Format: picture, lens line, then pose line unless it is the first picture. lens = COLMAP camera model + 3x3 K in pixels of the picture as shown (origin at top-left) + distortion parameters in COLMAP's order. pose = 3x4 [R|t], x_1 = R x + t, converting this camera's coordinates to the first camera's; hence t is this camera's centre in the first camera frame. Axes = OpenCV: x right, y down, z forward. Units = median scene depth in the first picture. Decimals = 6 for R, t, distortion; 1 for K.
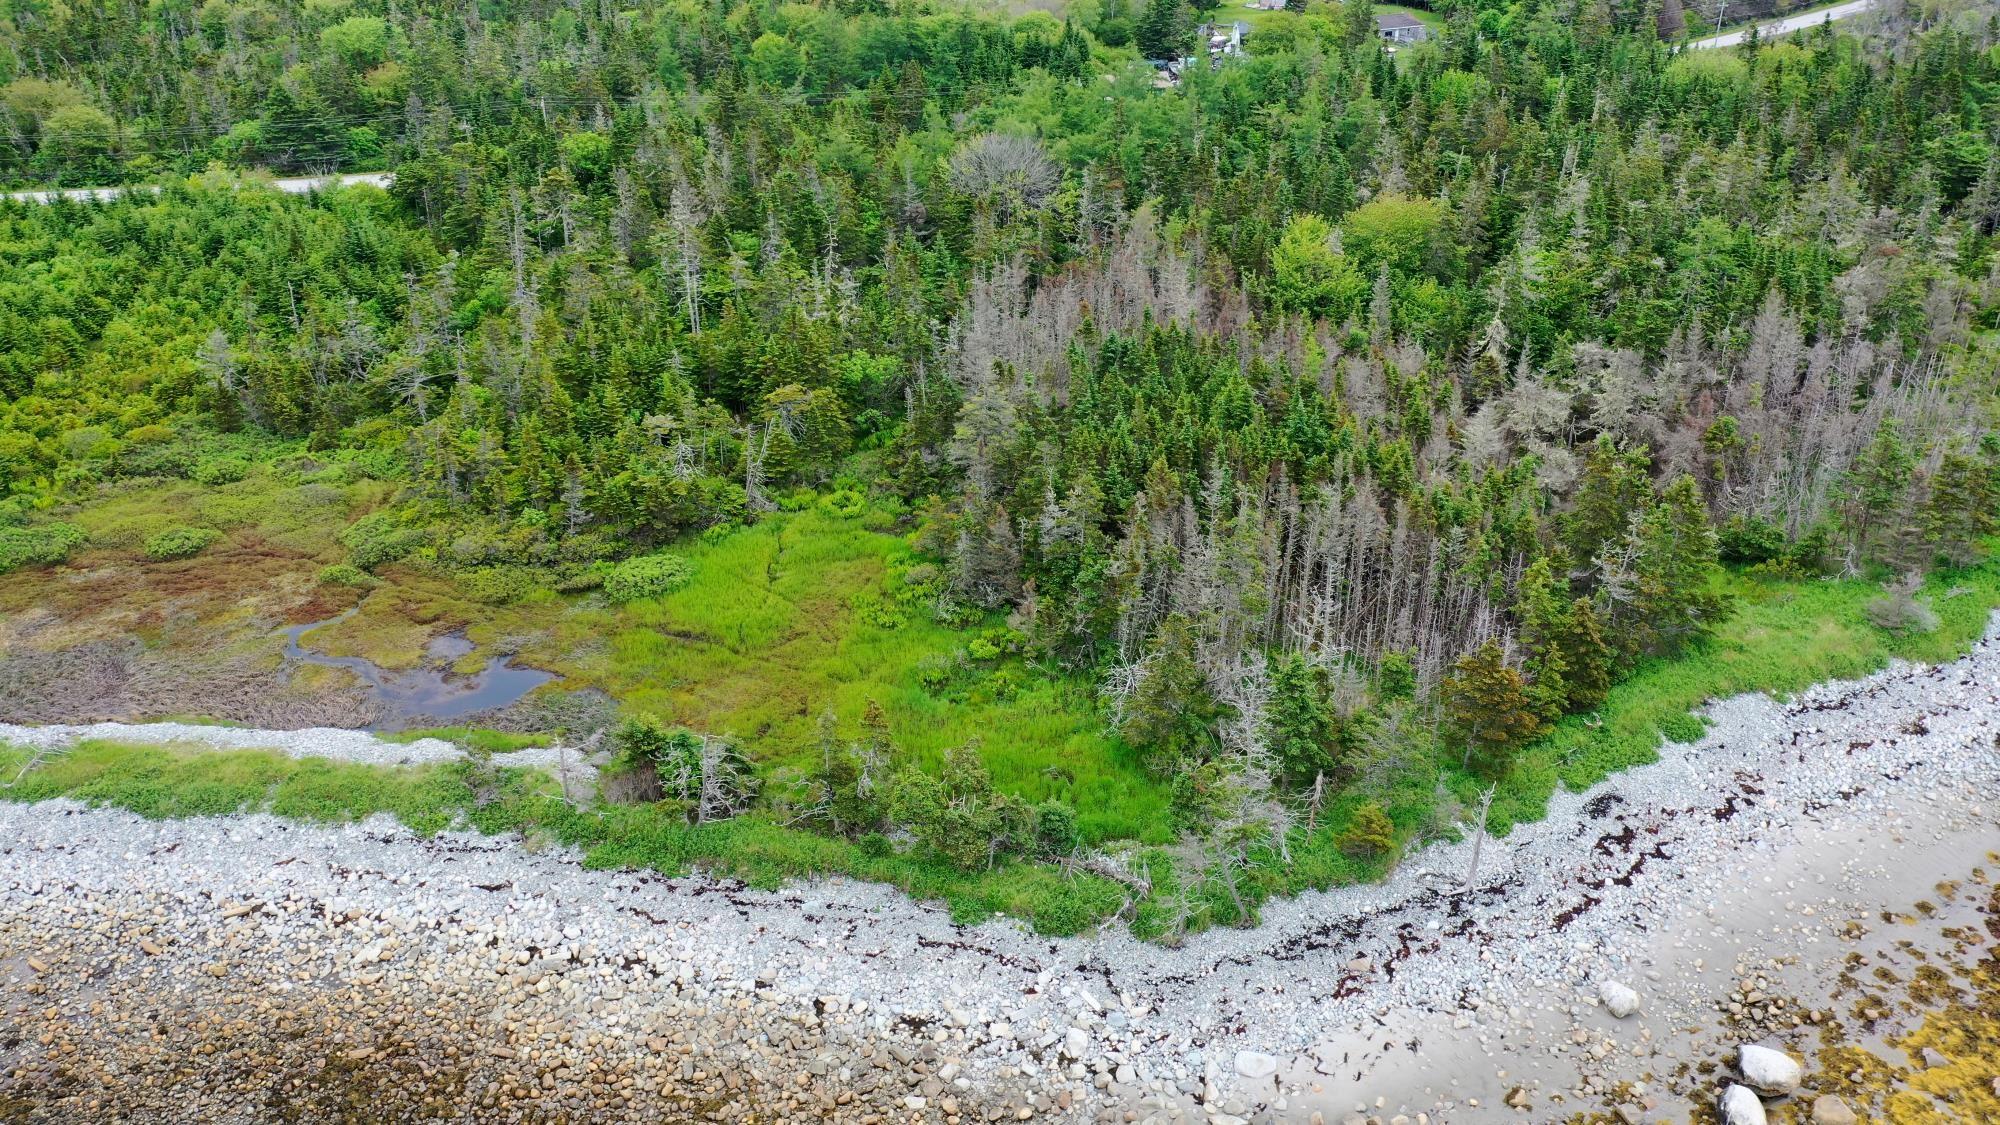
lens RADIAL K [[1581.9, 0, 1000.0], [0, 1581.9, 562.5], [0, 0, 1]] dist [0.007524, 0.005491]
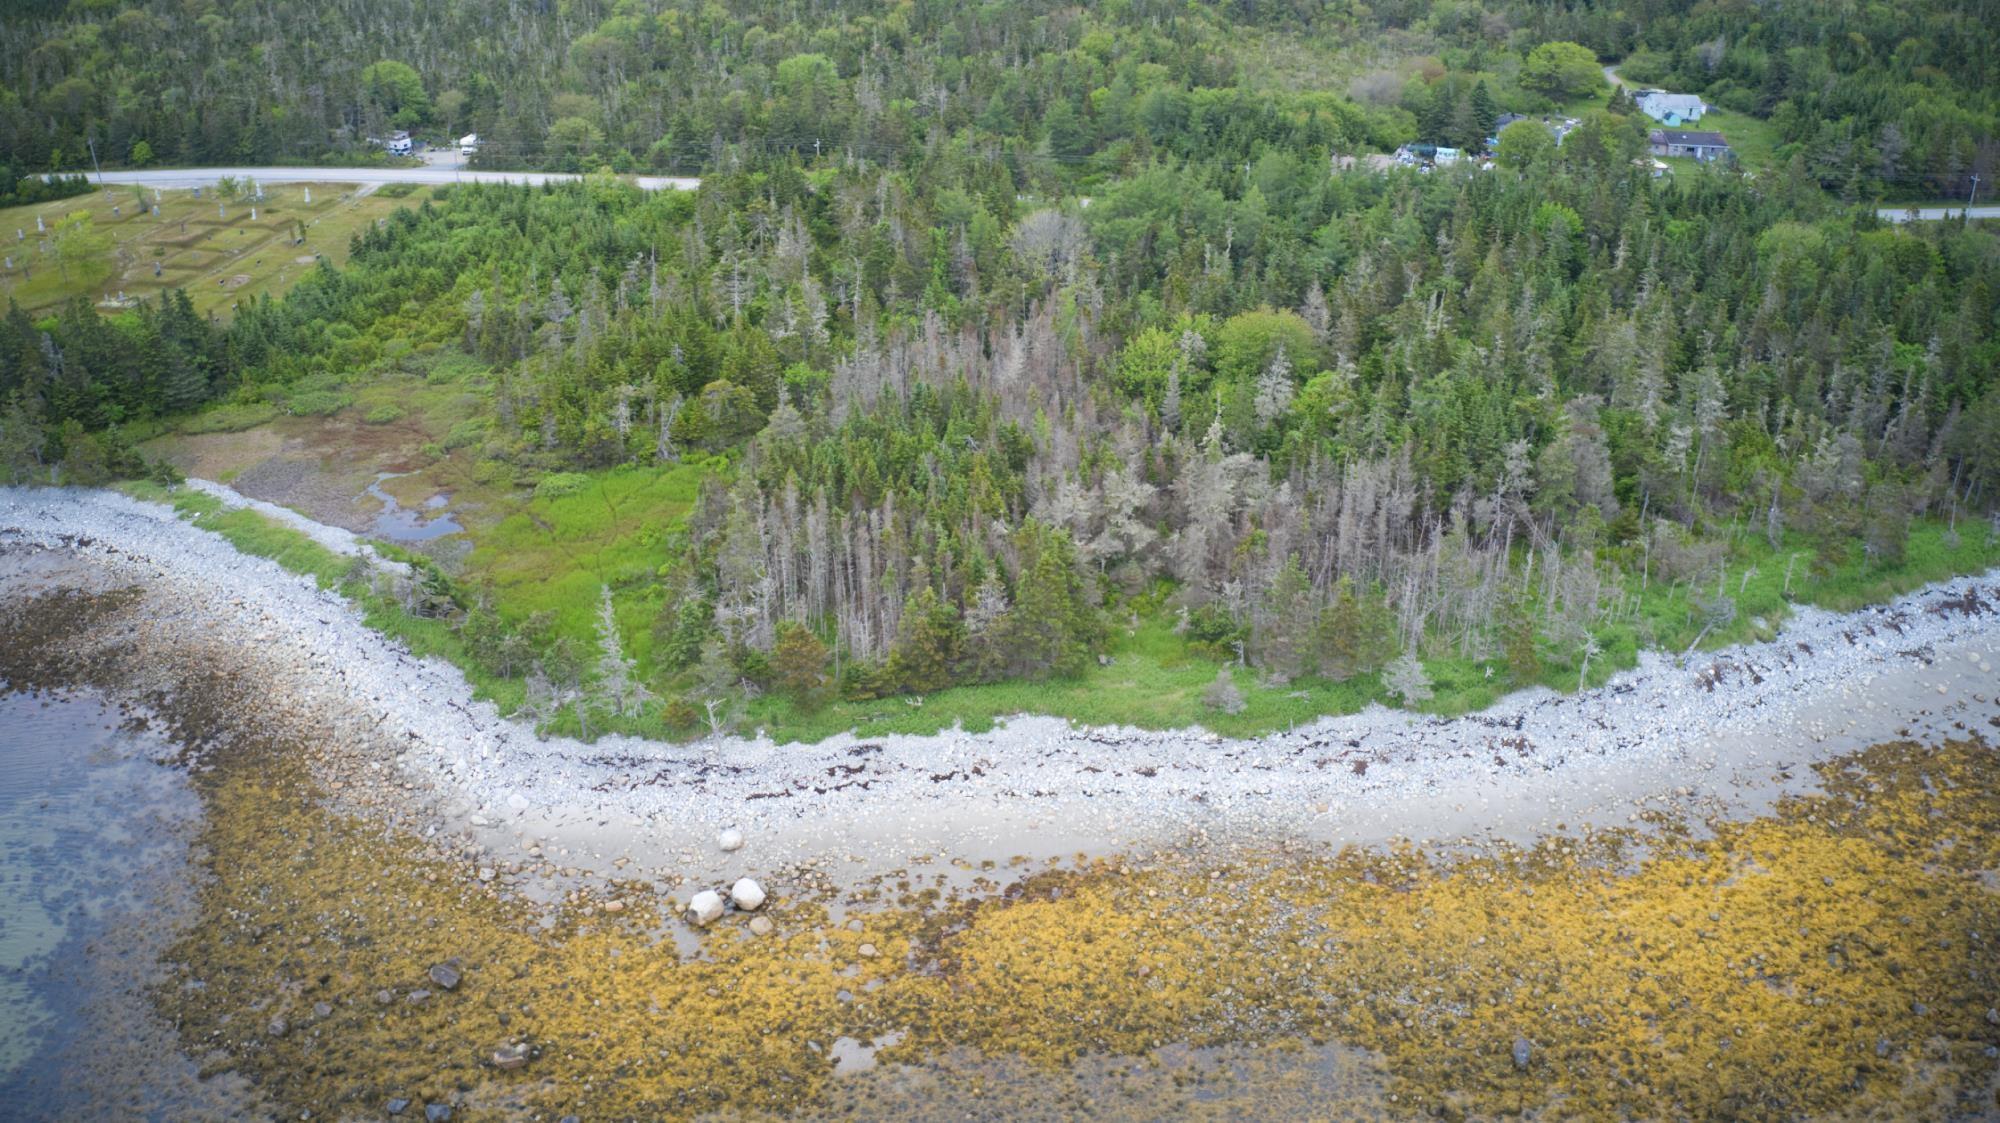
lens RADIAL K [[1592.1, 0, 1000.0], [0, 1592.1, 561.5], [0, 0, 1]] dist [-0.187118, 0.016533]
pose [[0.884072, 0.215809, -0.414539, 1.050790], [-0.206158, 0.976118, 0.068502, -0.145201], [0.419422, 0.024900, 0.907450, -0.299518]]
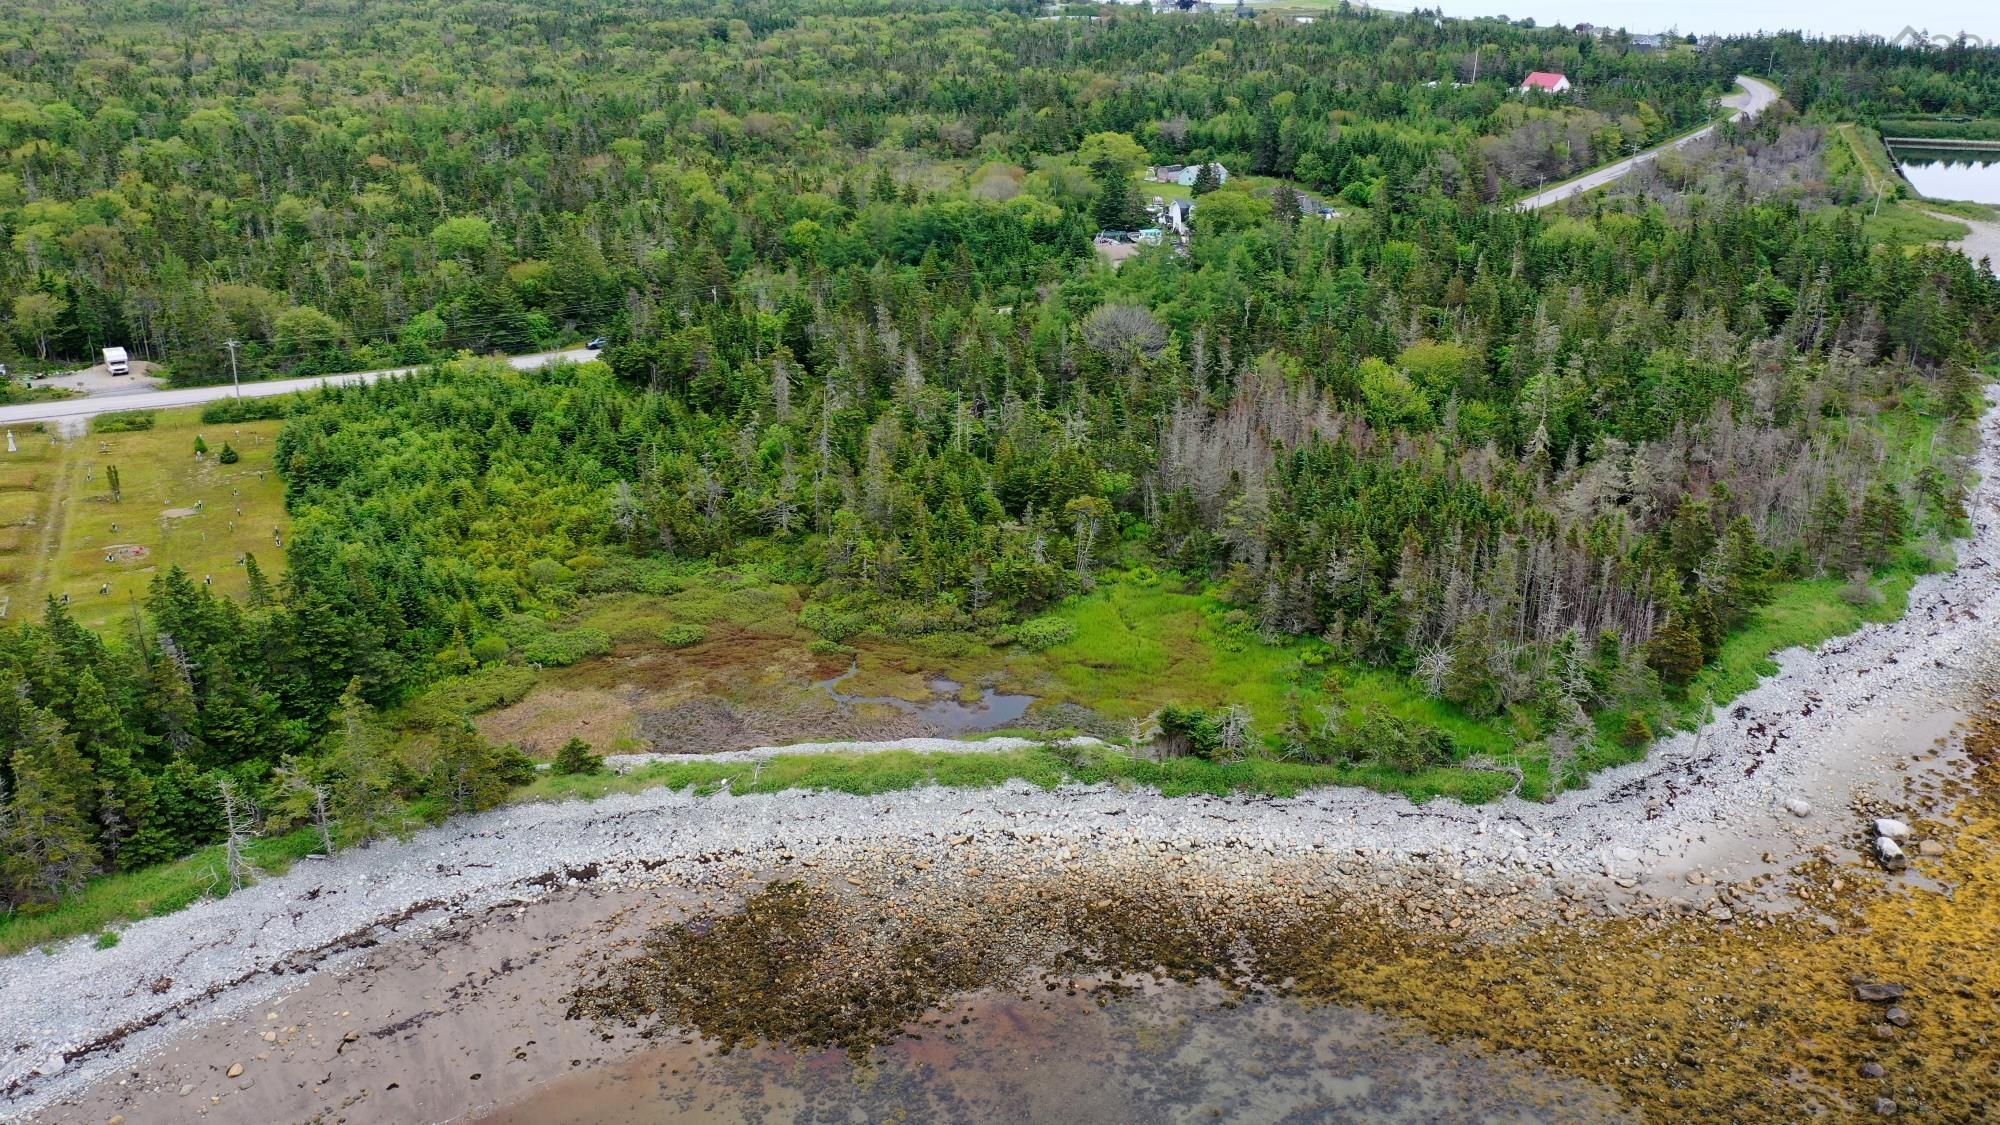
lens RADIAL K [[1581.9, 0, 1000.0], [0, 1581.9, 562.5], [0, 0, 1]] dist [0.007524, 0.005491]
pose [[0.985094, -0.061602, 0.160607, -0.617407], [0.074327, 0.994450, -0.074463, 0.062257], [-0.155128, 0.085290, 0.984206, -0.501020]]
